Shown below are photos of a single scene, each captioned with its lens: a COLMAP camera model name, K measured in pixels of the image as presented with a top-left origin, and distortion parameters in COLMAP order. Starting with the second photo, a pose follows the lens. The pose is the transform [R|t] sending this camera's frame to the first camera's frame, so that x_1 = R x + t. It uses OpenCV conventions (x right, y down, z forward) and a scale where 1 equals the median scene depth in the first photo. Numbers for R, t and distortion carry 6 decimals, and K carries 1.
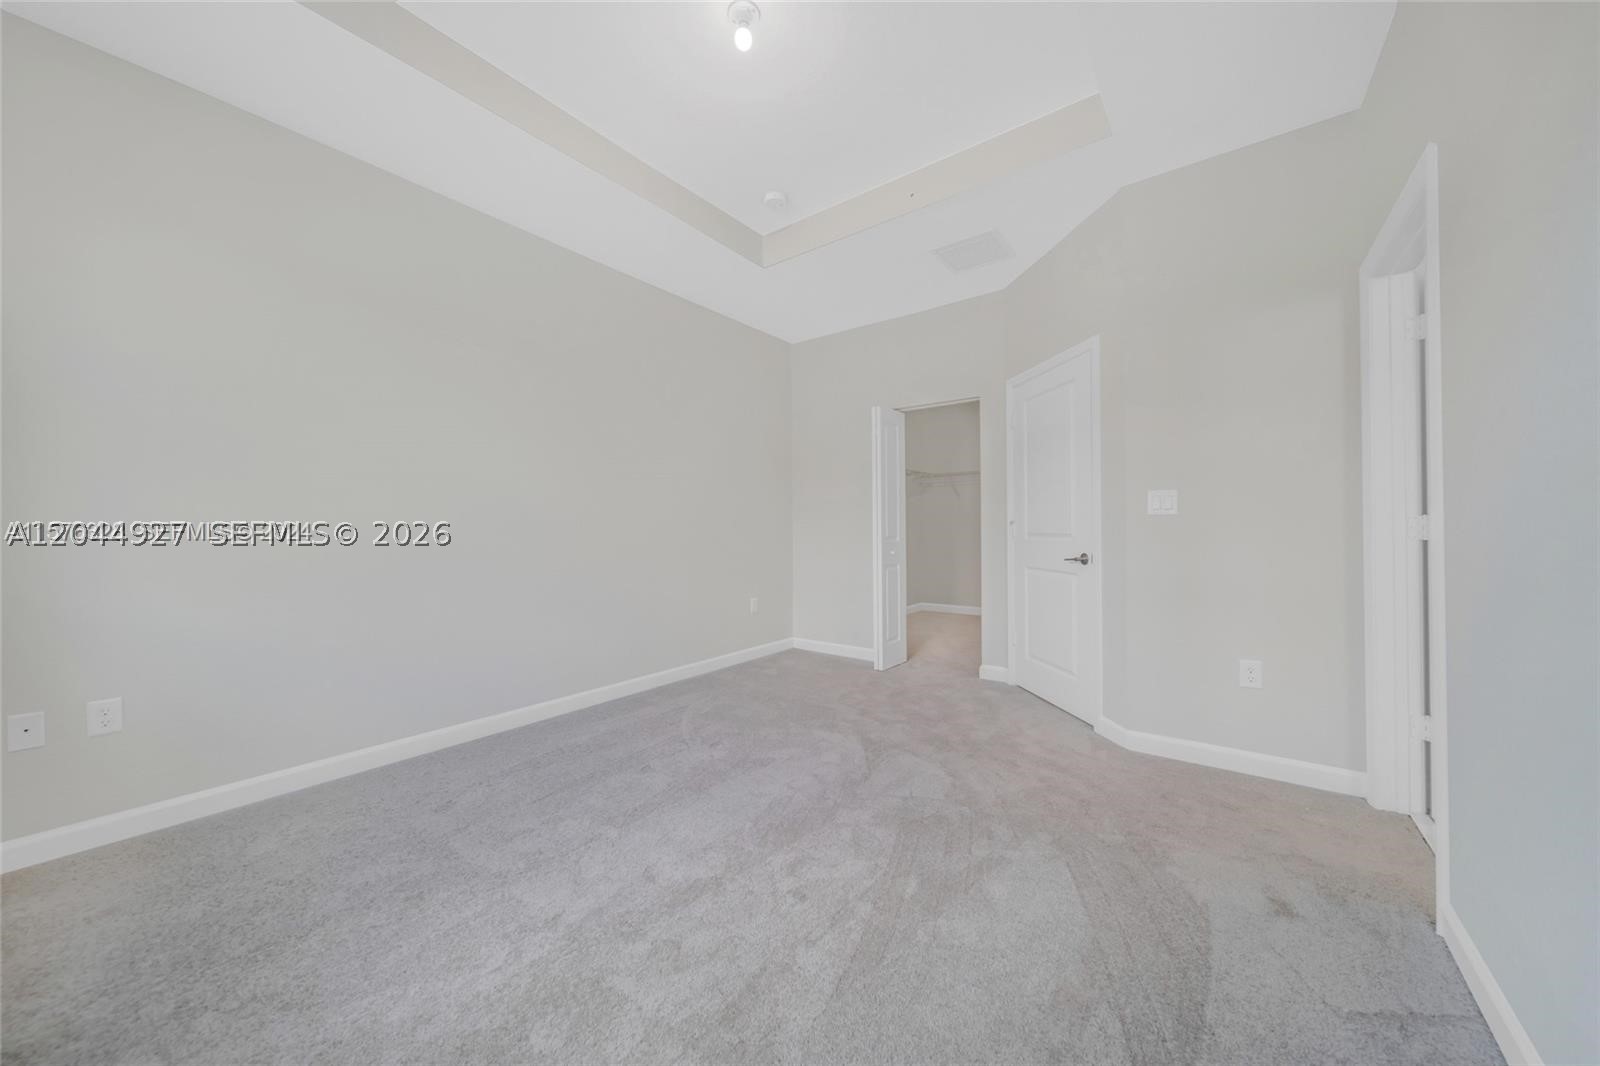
lens RADIAL K [[622.0, 0, 800.5], [0, 622.0, 524.9], [0, 0, 1]] dist [0.001552, -0.004730]
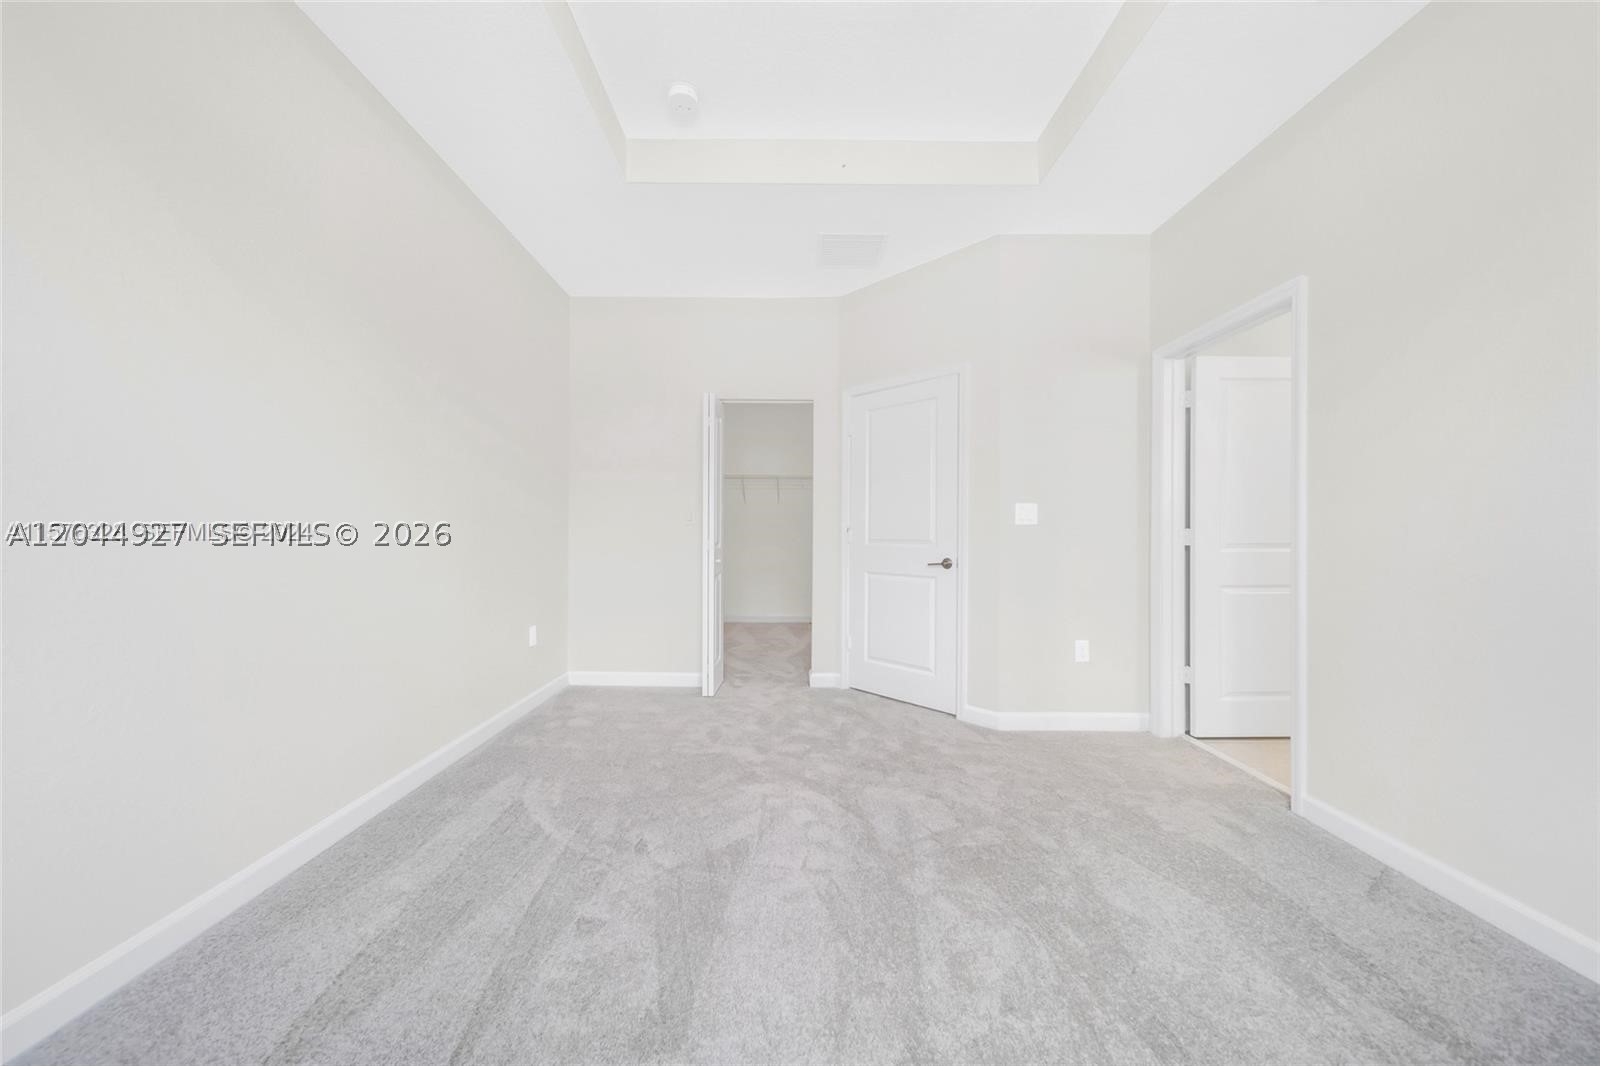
lens RADIAL K [[592.0, 0, 800.0], [0, 592.0, 533.0], [0, 0, 1]] dist [-0.000741, -0.000120]
pose [[0.763790, 0.007547, 0.645421, -0.455326], [-0.011023, 0.999938, 0.001353, 0.002400], [-0.645371, -0.008148, 0.763826, 0.411286]]
